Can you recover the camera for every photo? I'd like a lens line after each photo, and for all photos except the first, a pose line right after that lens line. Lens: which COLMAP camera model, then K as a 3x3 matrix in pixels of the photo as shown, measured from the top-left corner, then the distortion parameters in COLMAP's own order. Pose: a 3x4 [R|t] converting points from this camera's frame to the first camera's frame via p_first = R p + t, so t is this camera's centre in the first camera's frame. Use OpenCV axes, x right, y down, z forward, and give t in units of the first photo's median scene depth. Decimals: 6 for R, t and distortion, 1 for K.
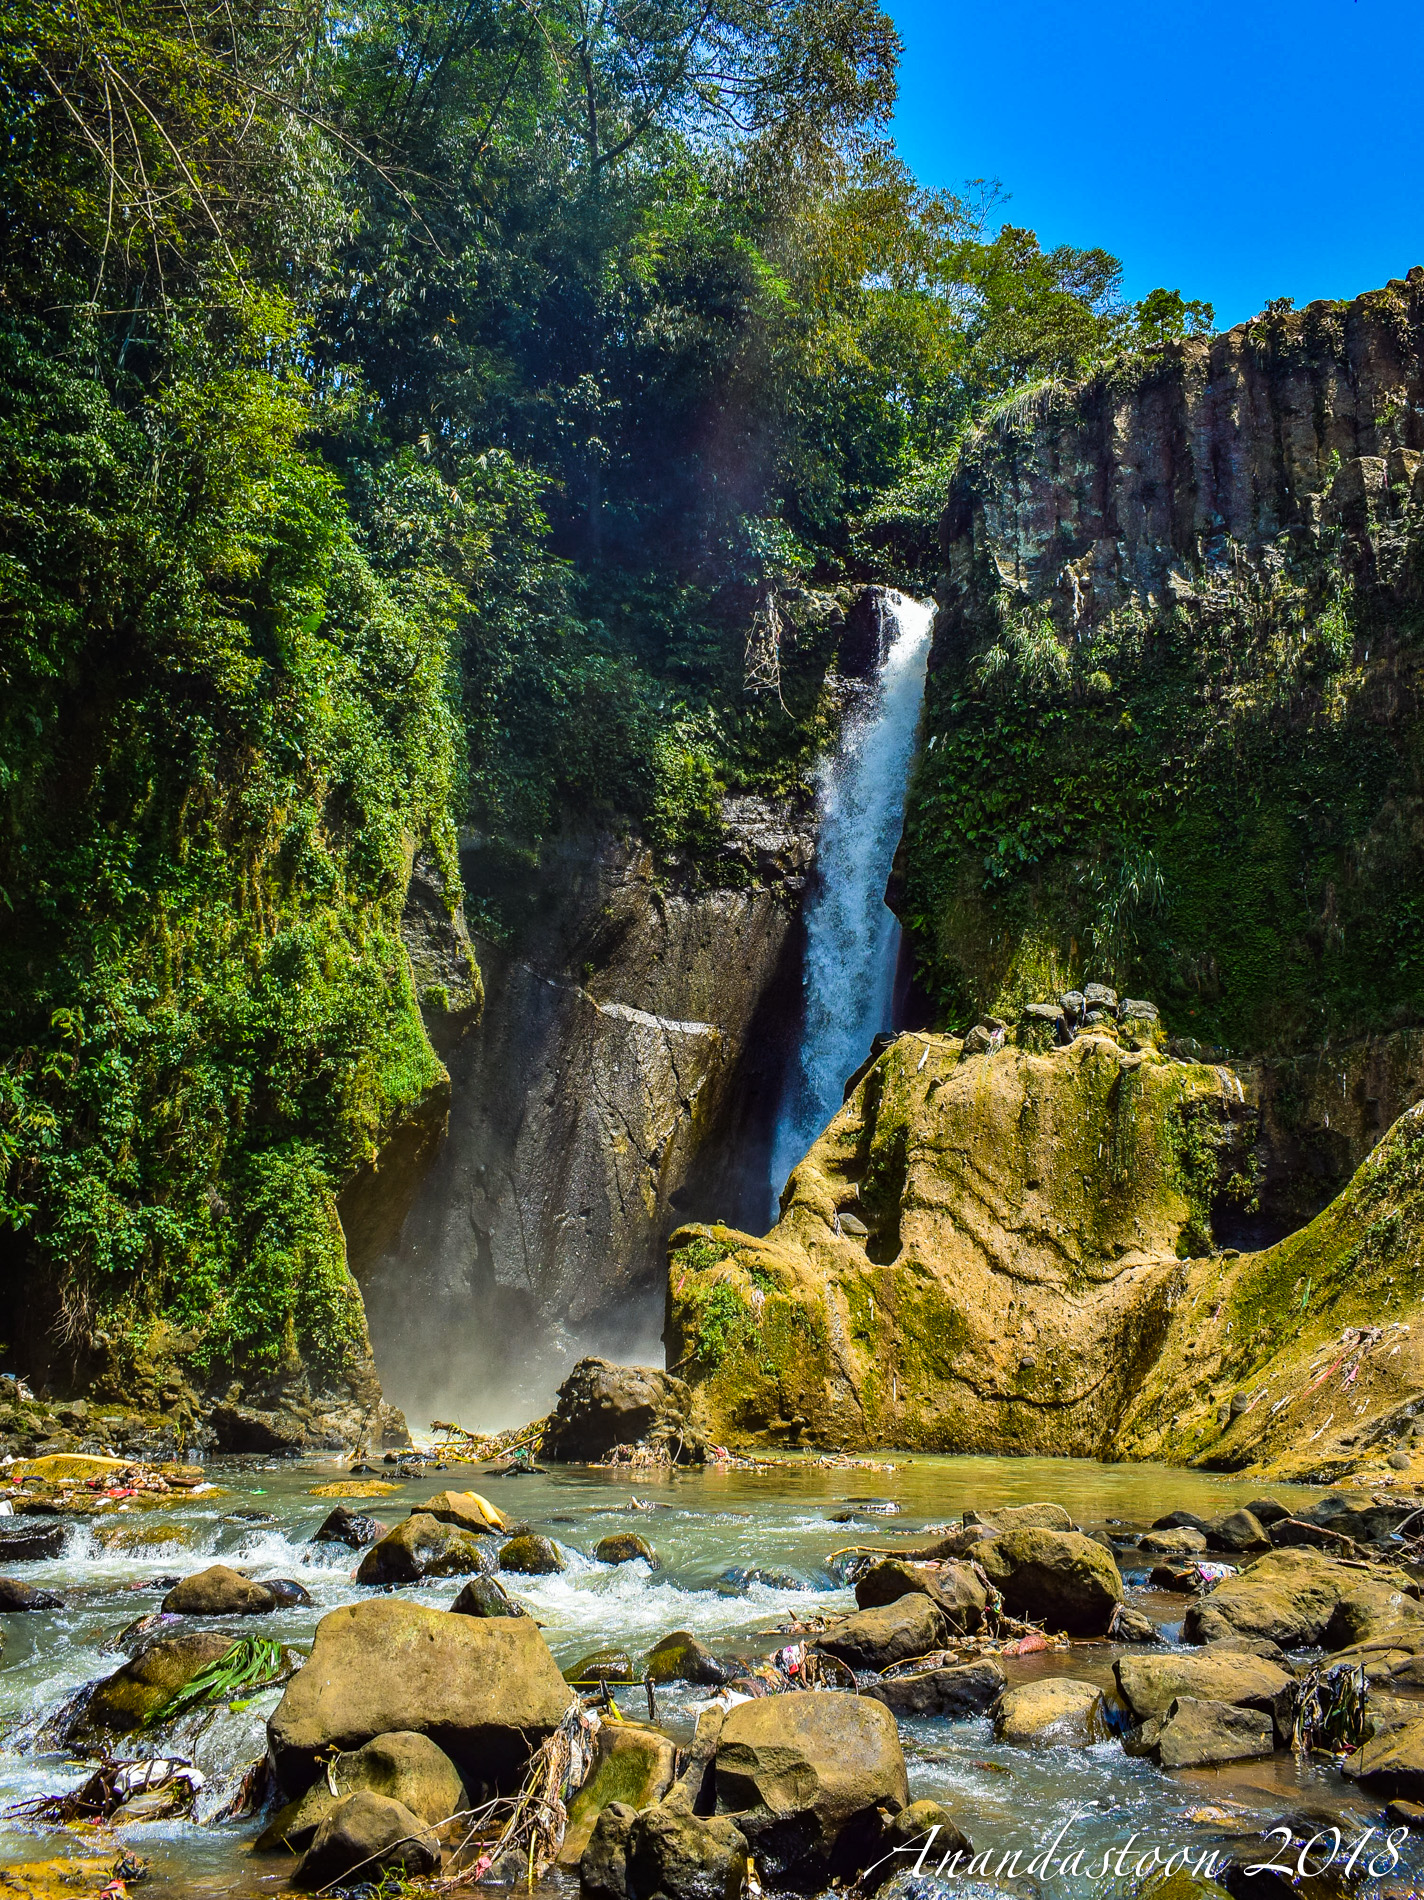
lens RADIAL K [[1682.1, 0, 712.0], [0, 1682.1, 950.0], [0, 0, 1]] dist [-0.023055, -0.003760]
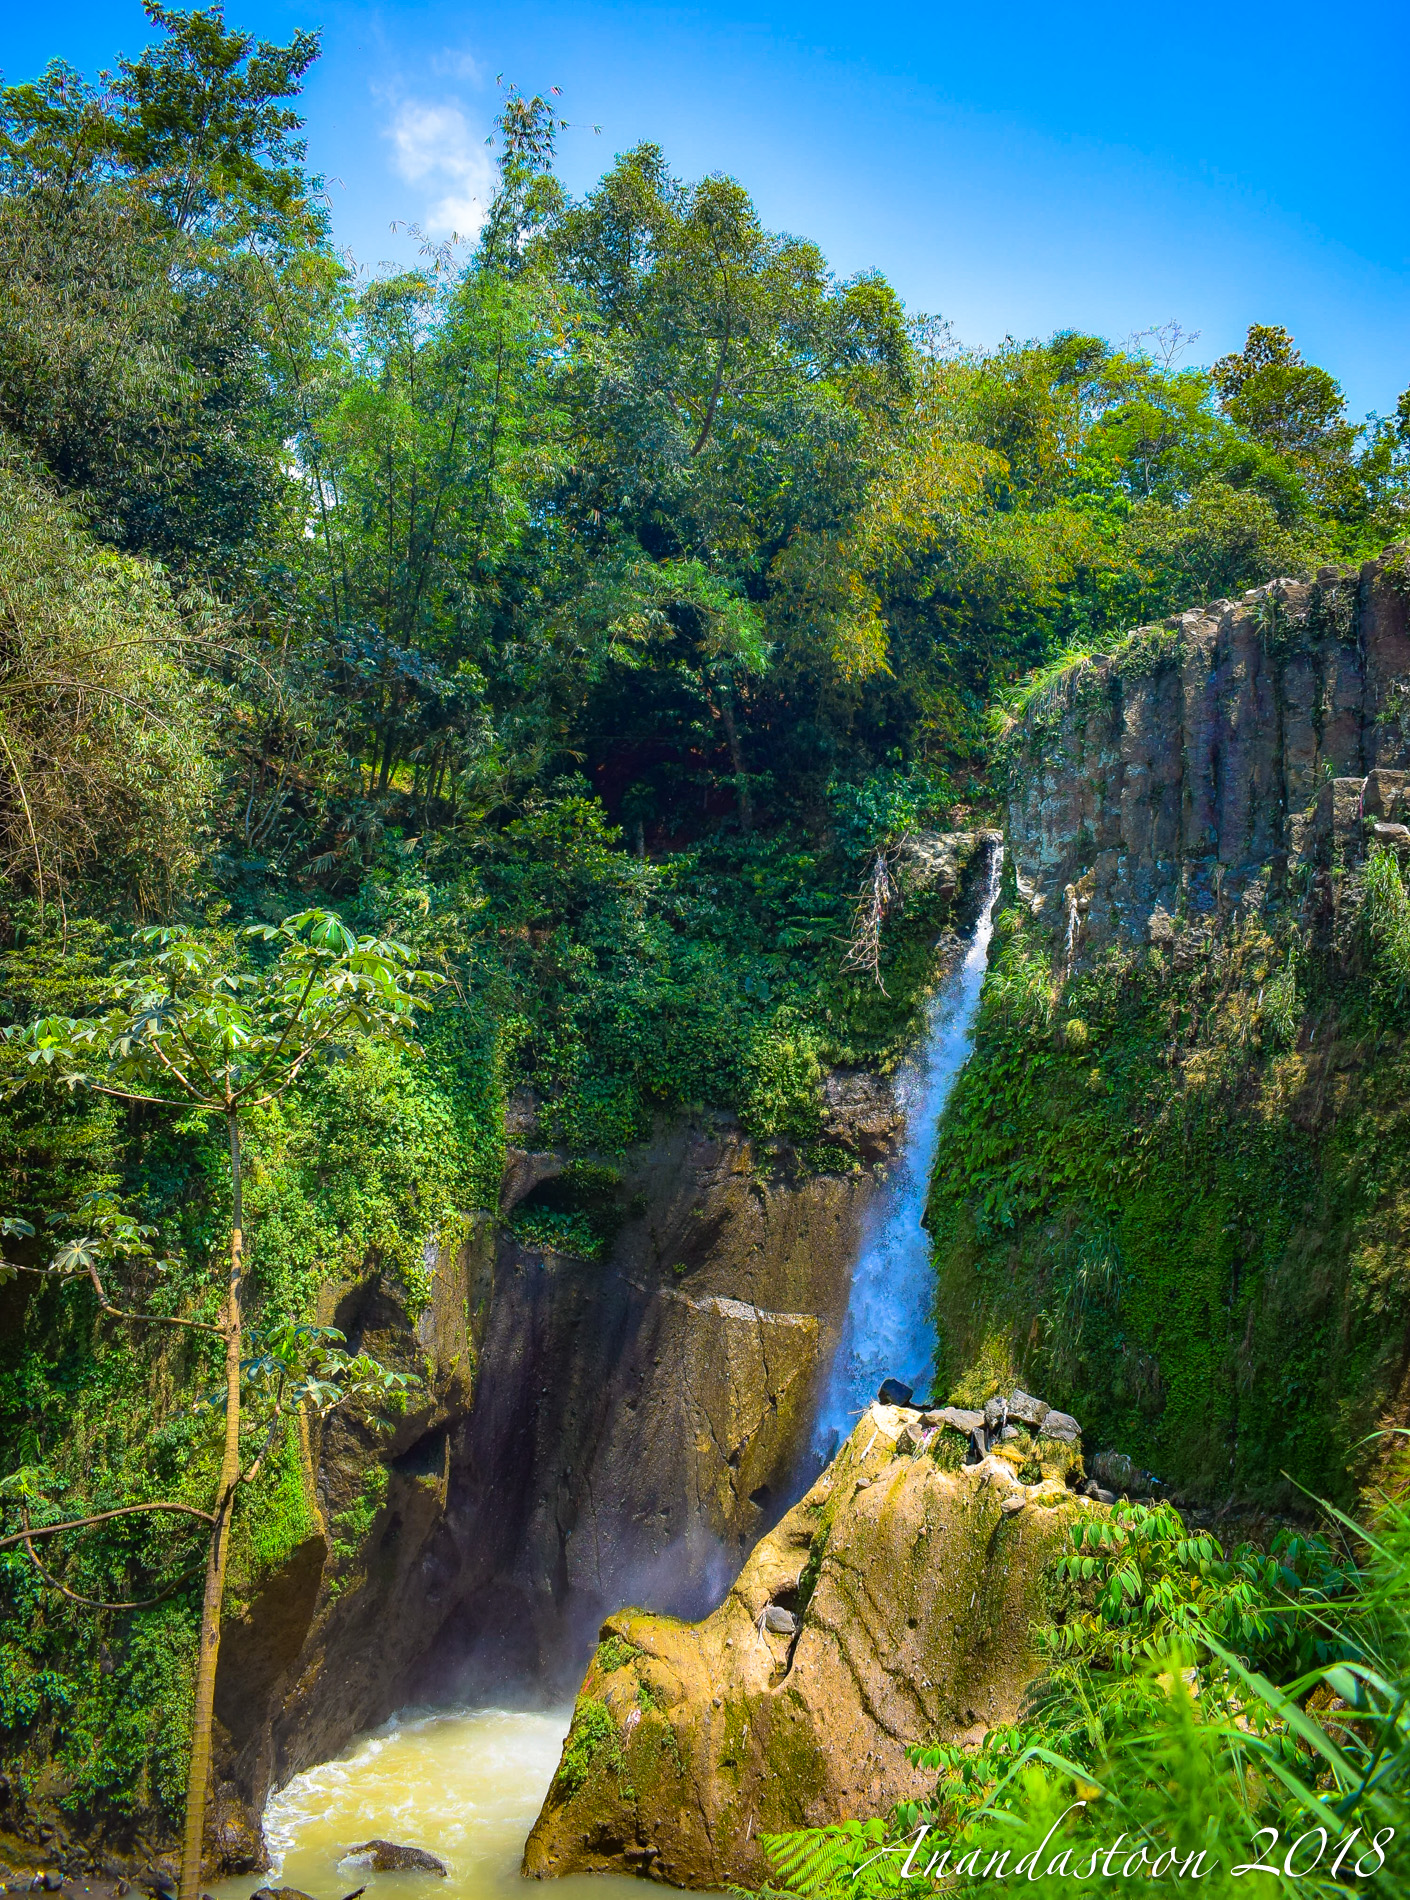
lens RADIAL K [[1673.1, 0, 706.5], [0, 1673.1, 864.8], [0, 0, 1]] dist [-0.015916, 0.008415]
pose [[0.892190, -0.064061, -0.447094, 0.536389], [0.083190, 0.996262, 0.023262, -0.331866], [0.443932, -0.057948, 0.894185, 0.082900]]
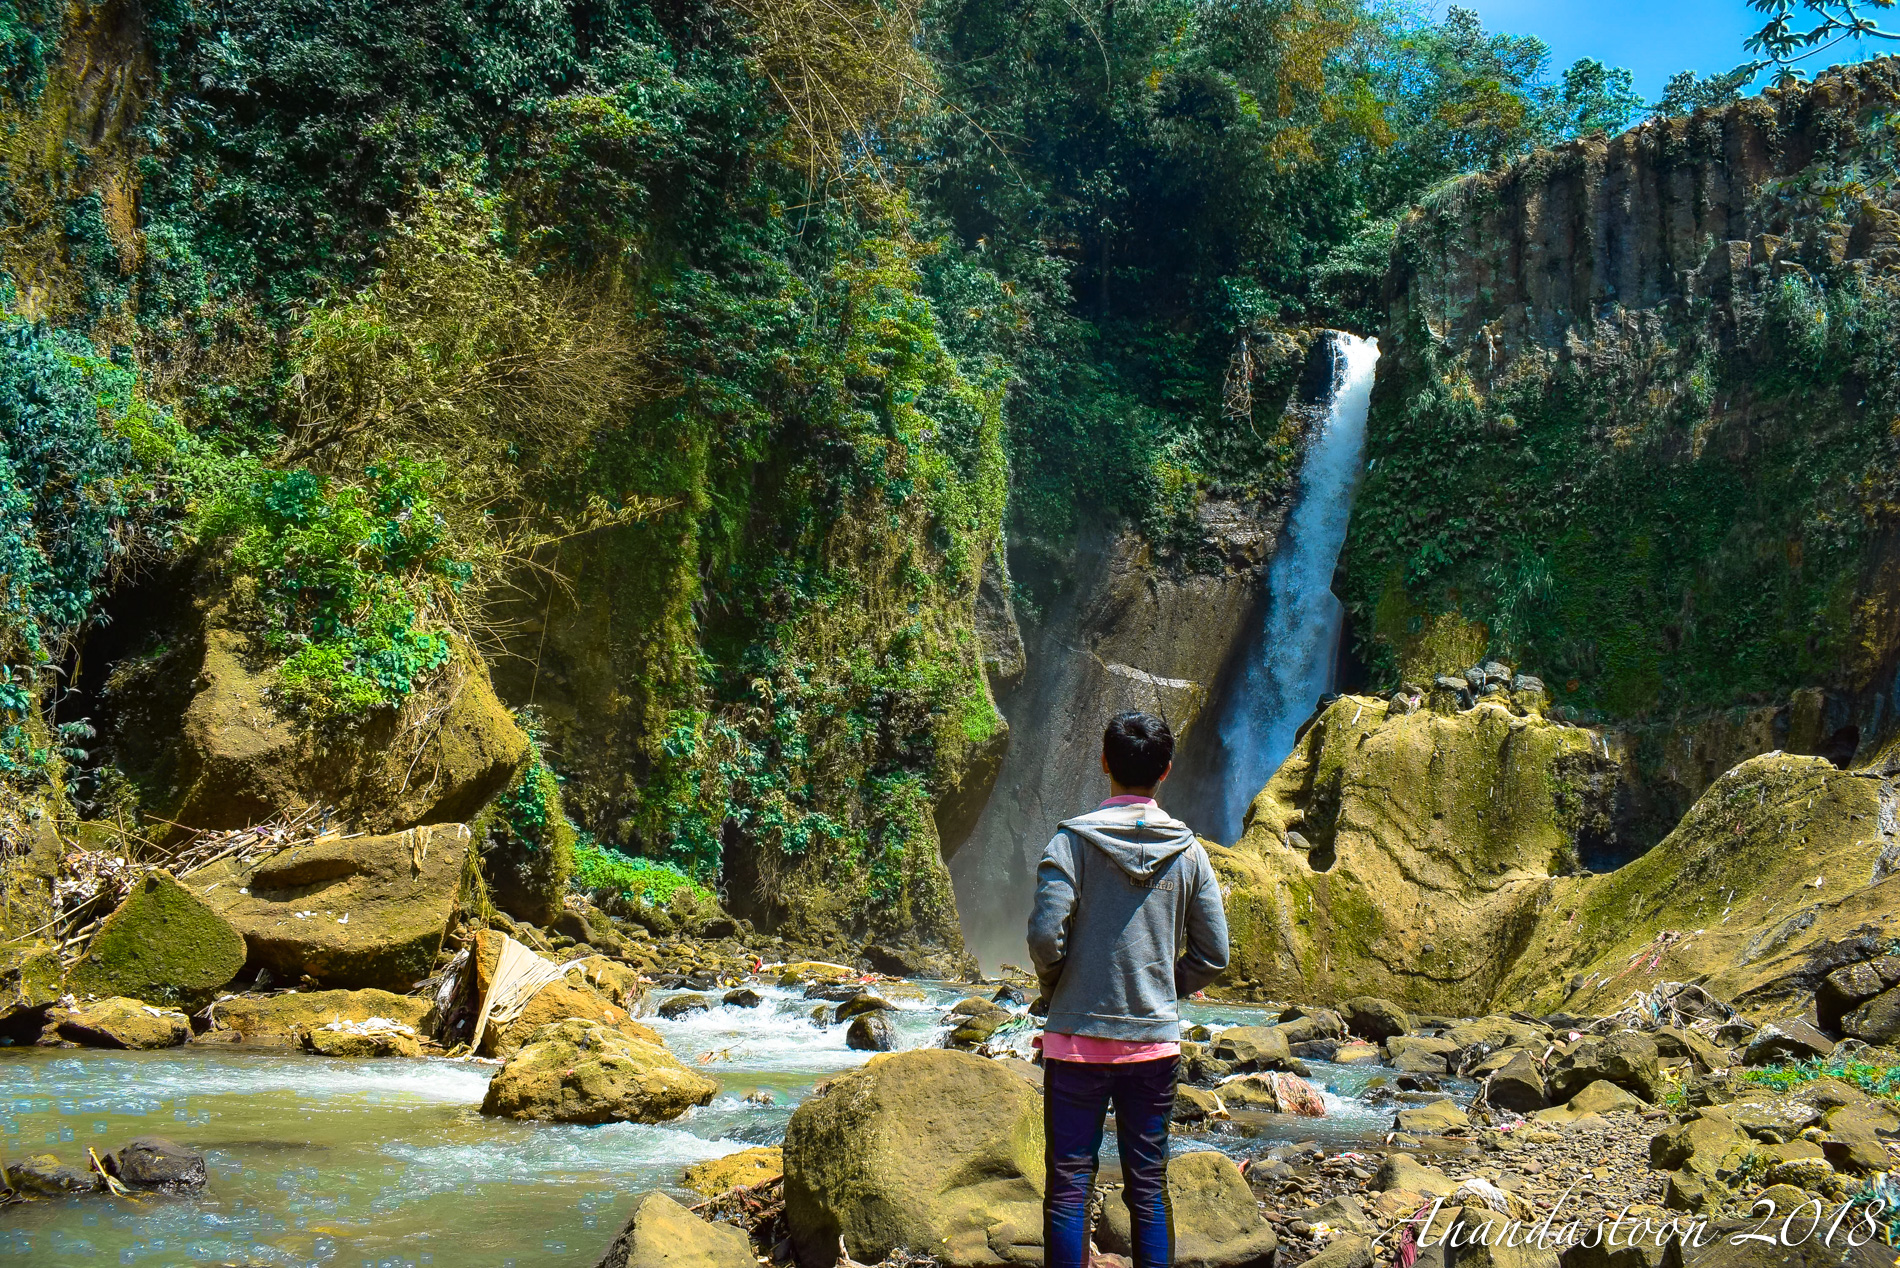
lens RADIAL K [[1520.2, 0, 947.2], [0, 1520.2, 619.3], [0, 0, 1]] dist [-0.022052, 0.007490]
pose [[0.988084, 0.017328, -0.152937, -0.010625], [-0.013161, 0.999515, 0.028218, -0.042332], [0.153352, -0.025869, 0.987833, -0.228008]]
